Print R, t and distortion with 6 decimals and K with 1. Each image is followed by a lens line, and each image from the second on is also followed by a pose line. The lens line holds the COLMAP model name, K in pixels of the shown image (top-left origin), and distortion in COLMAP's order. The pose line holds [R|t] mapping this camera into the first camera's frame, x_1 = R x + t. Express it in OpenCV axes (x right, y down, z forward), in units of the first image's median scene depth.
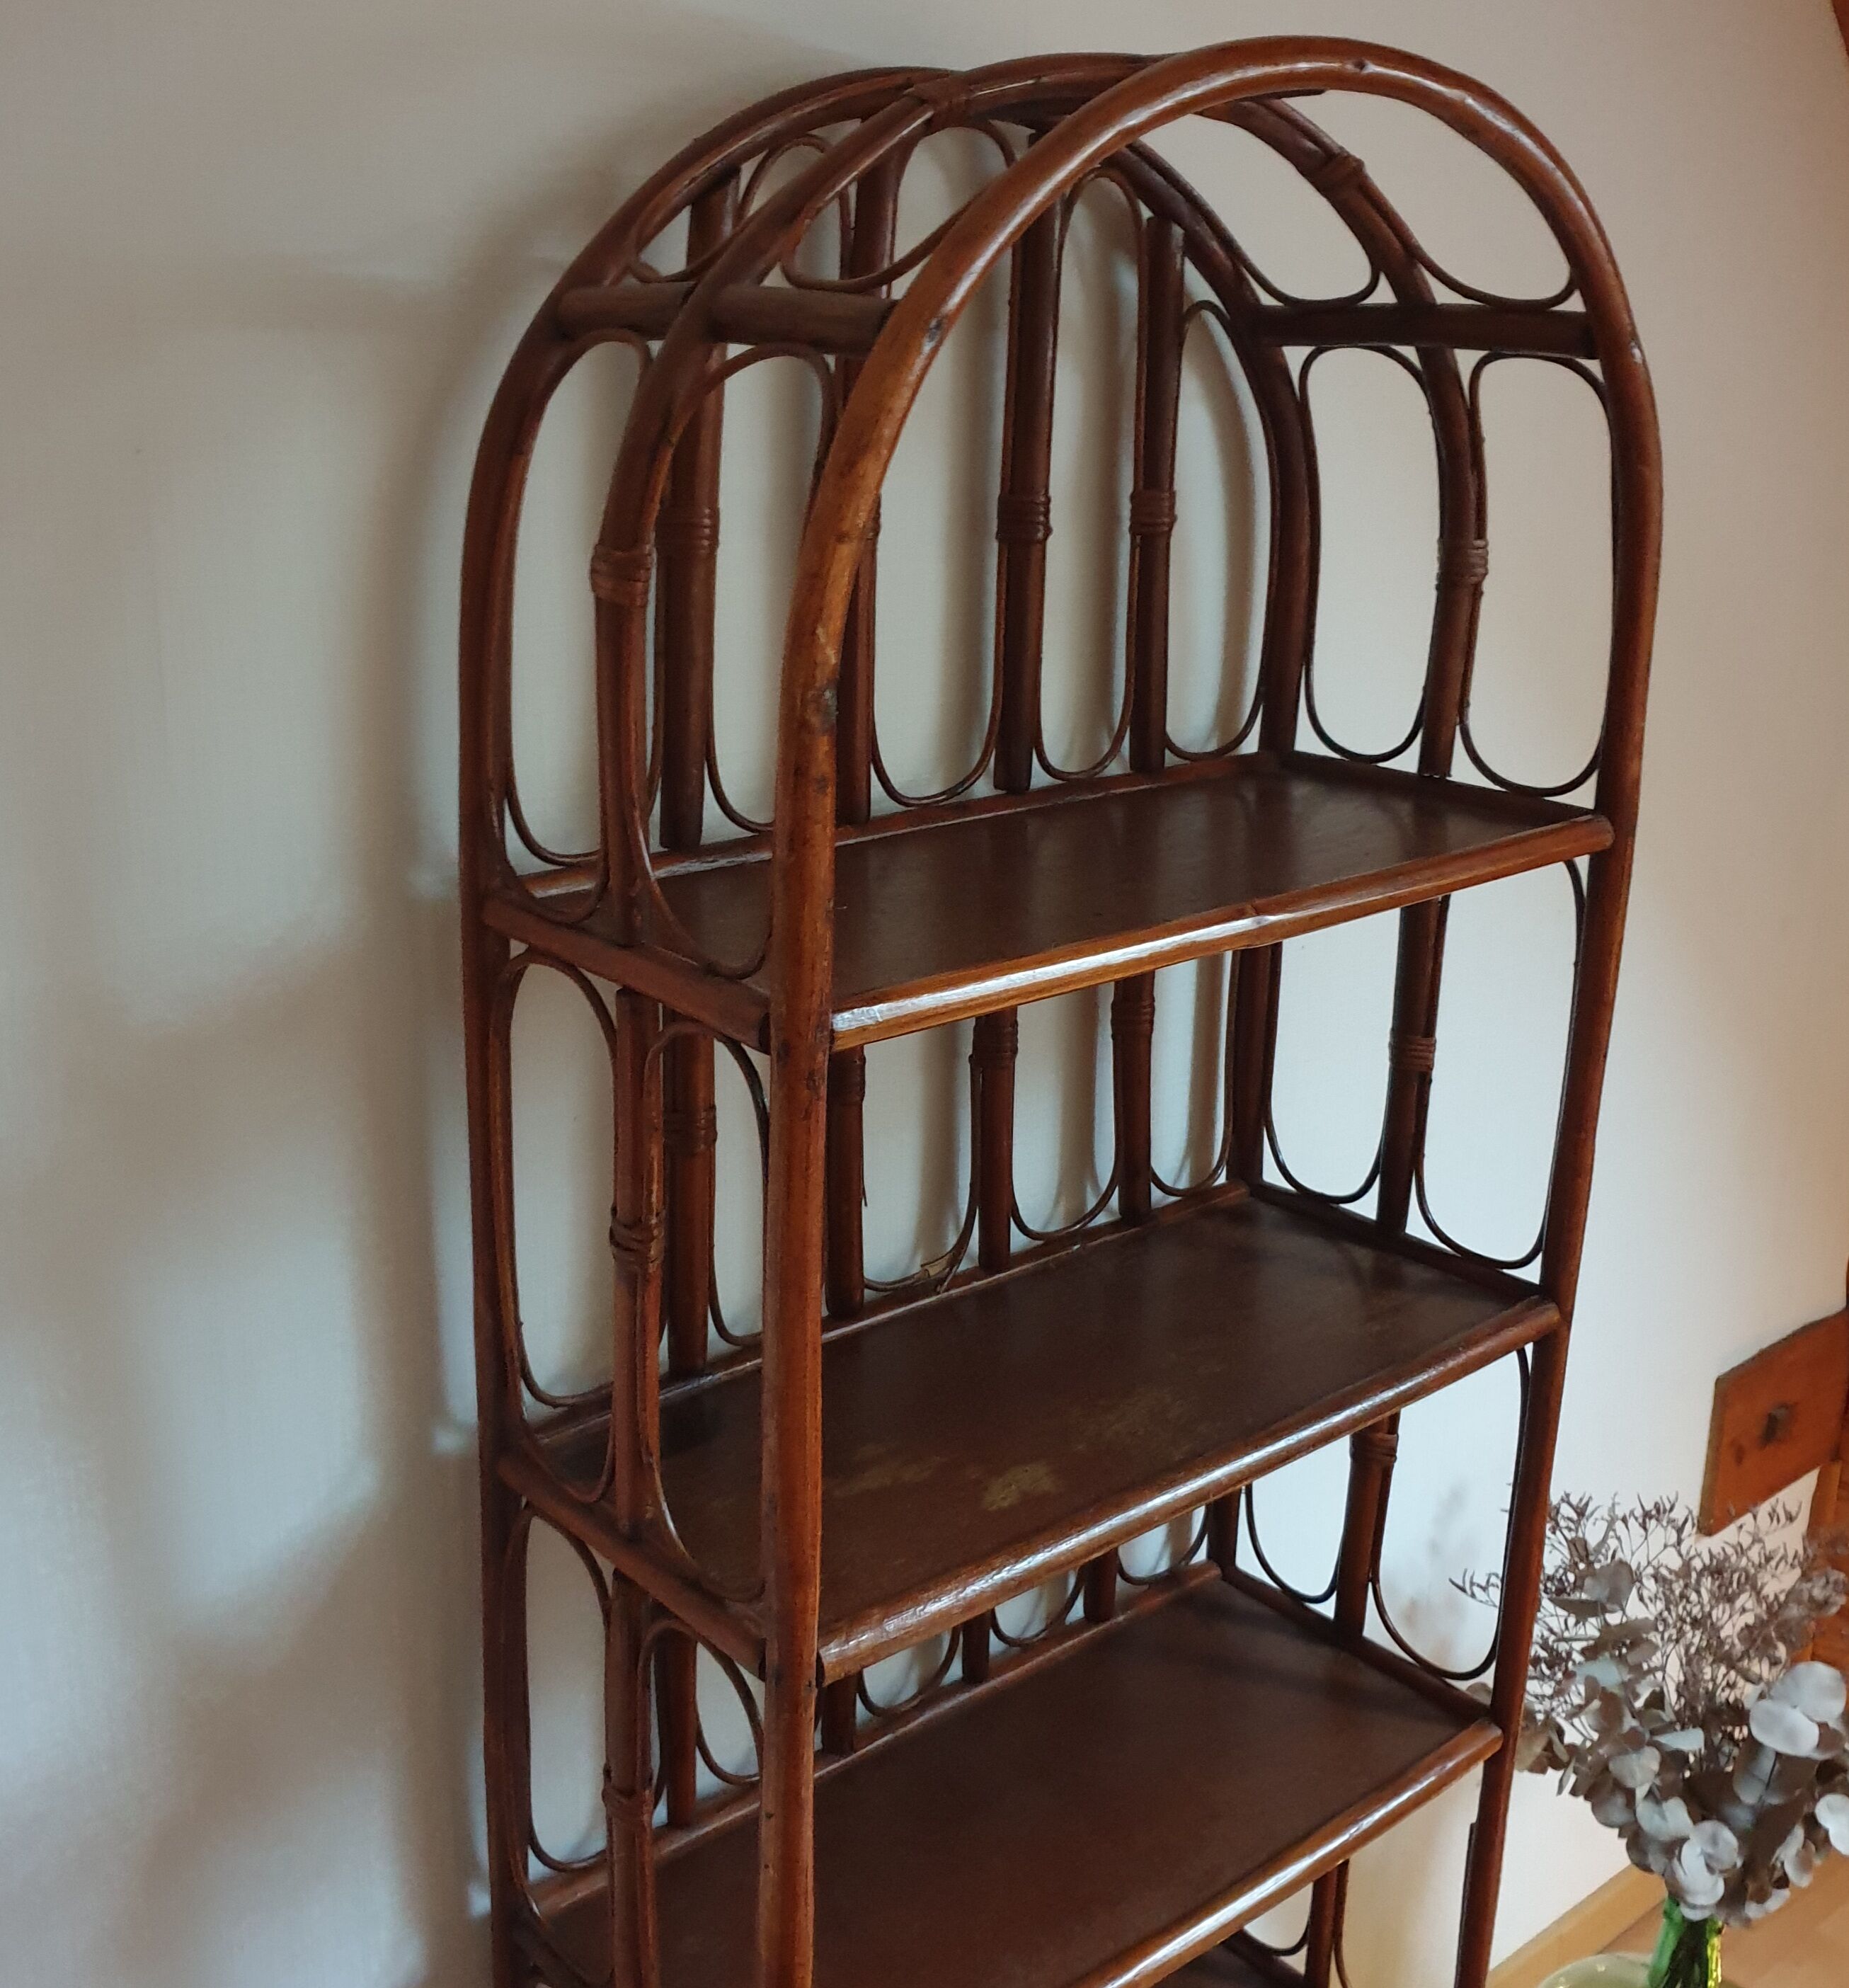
lens RADIAL K [[2198.8, 0, 850.0], [0, 2198.8, 944.1], [0, 0, 1]] dist [0.019296, -0.035285]
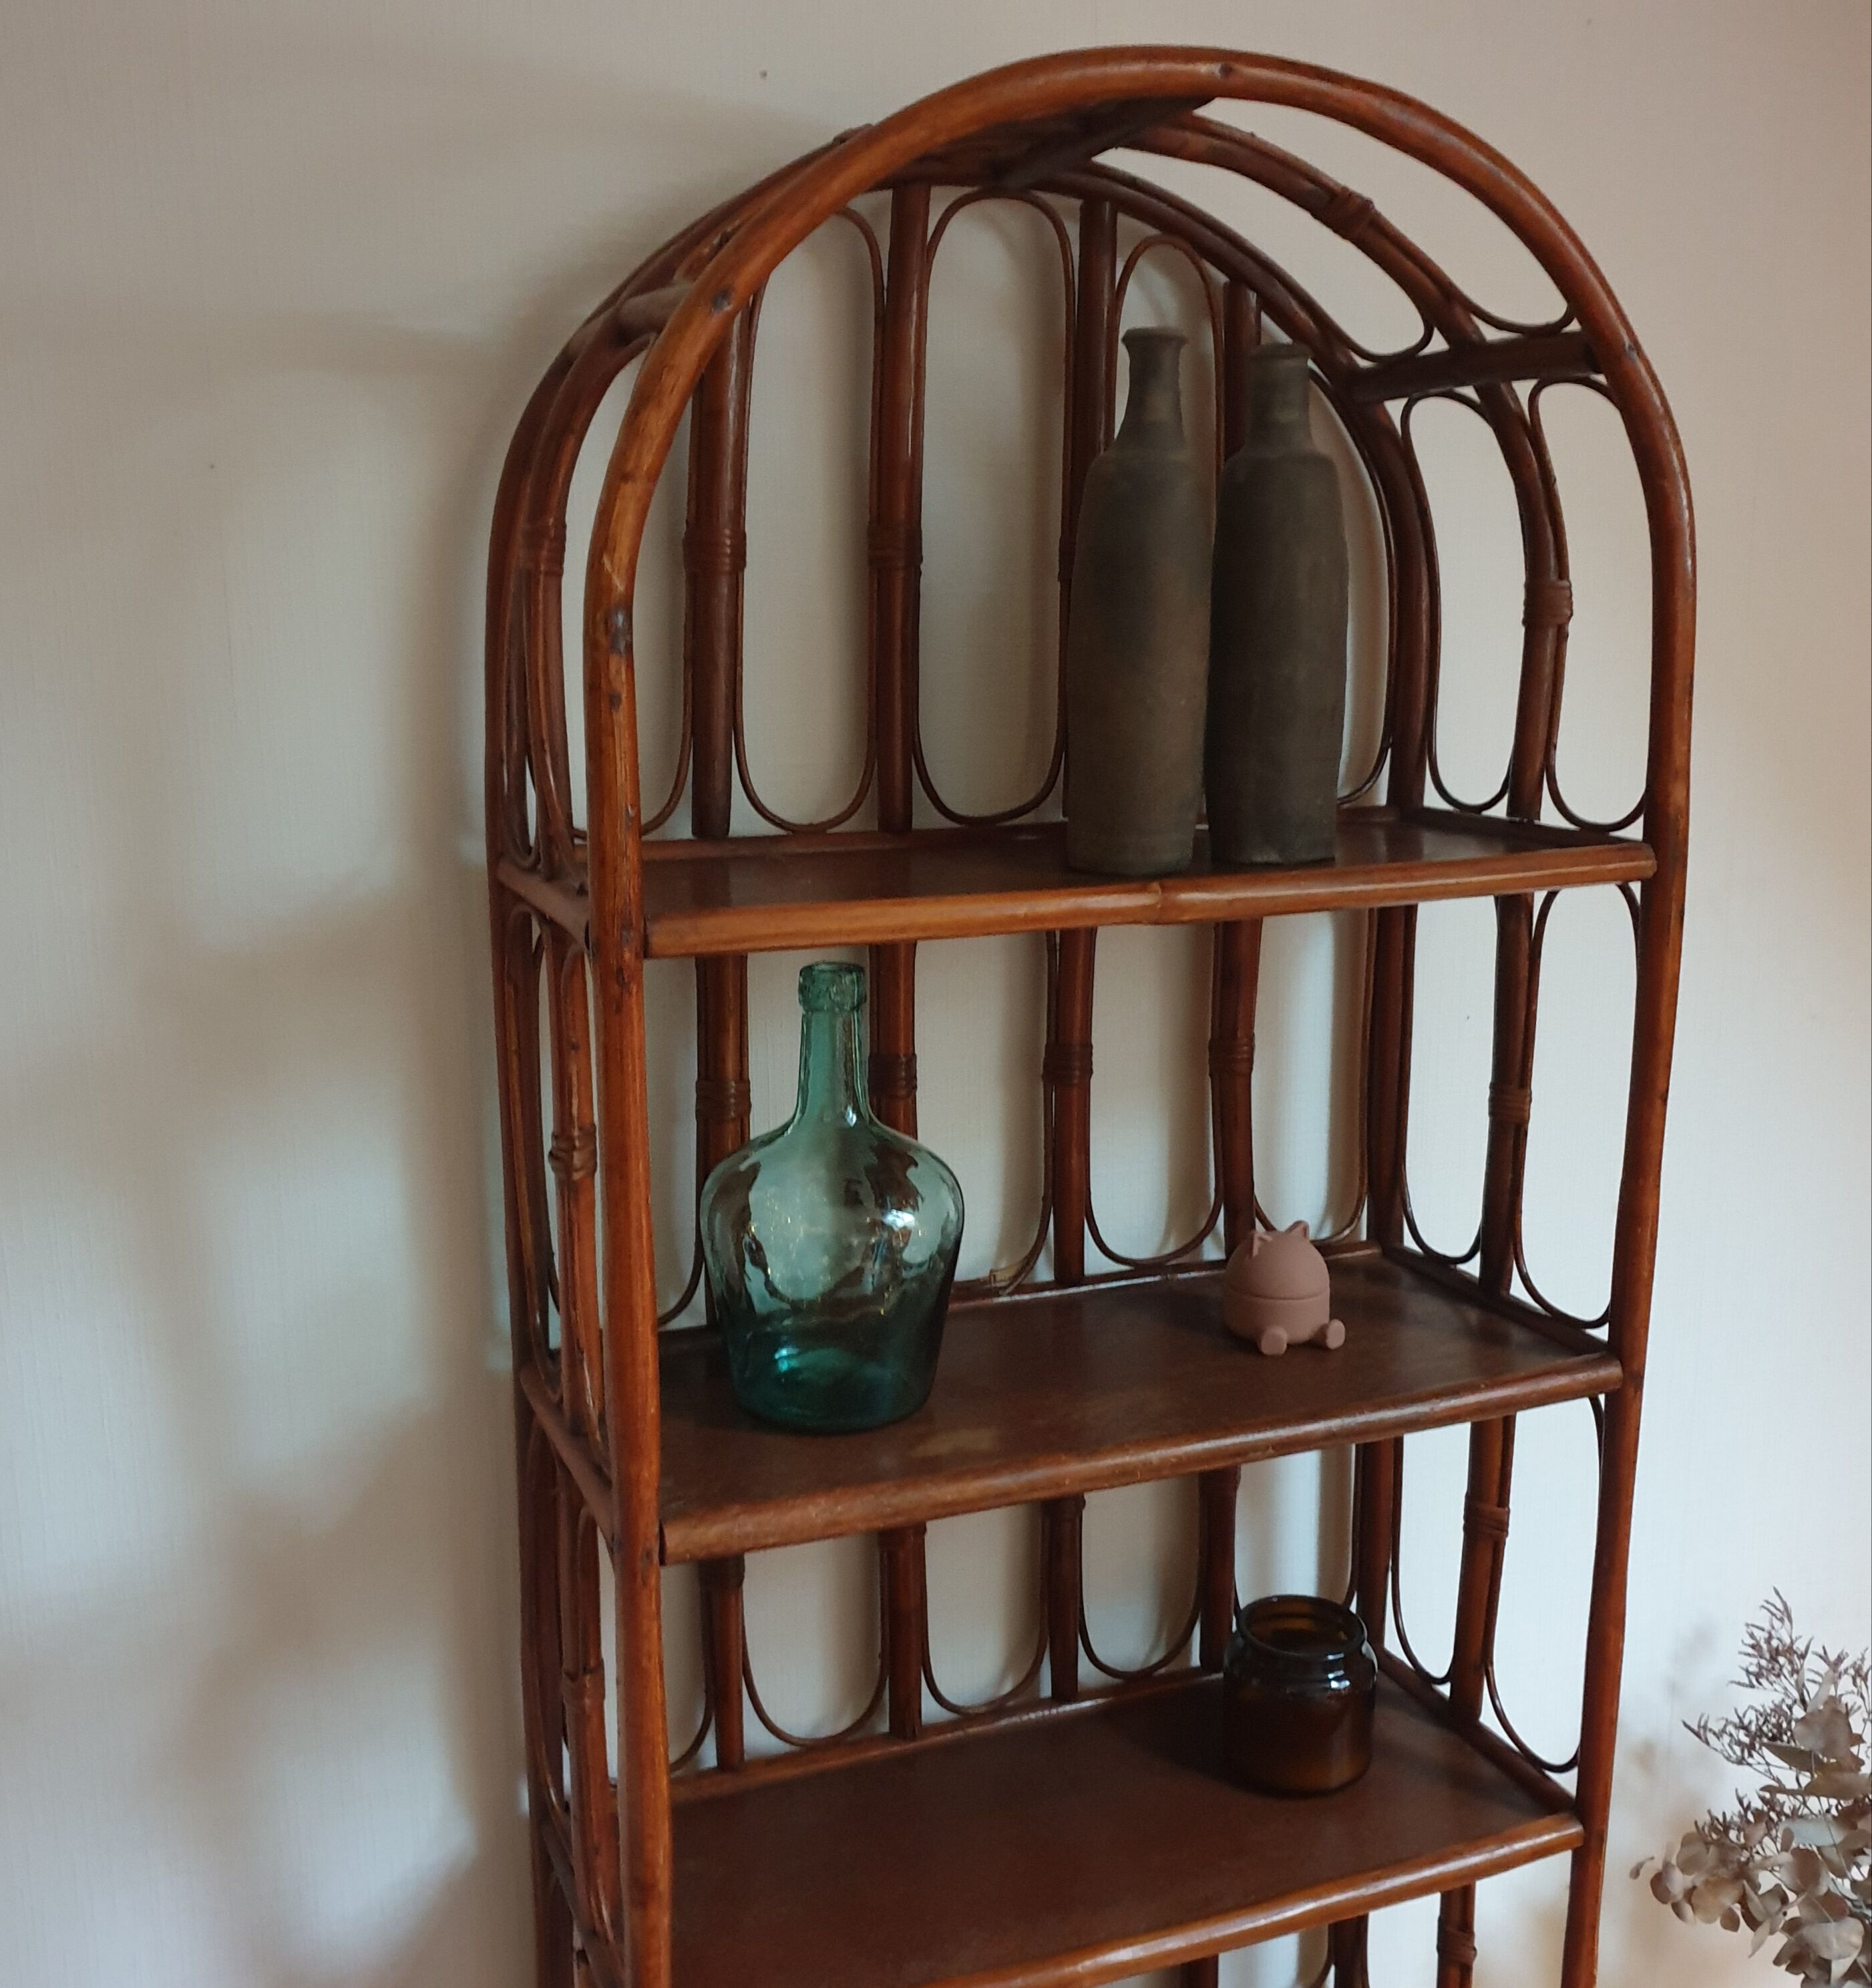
lens RADIAL K [[2054.0, 0, 897.0], [0, 2054.0, 994.9], [0, 0, 1]] dist [0.002443, 0.014927]
pose [[0.949741, 0.041148, -0.310320, 0.298054], [-0.068369, 0.994657, -0.077355, 0.096992], [0.305479, 0.094684, 0.947480, 0.041274]]
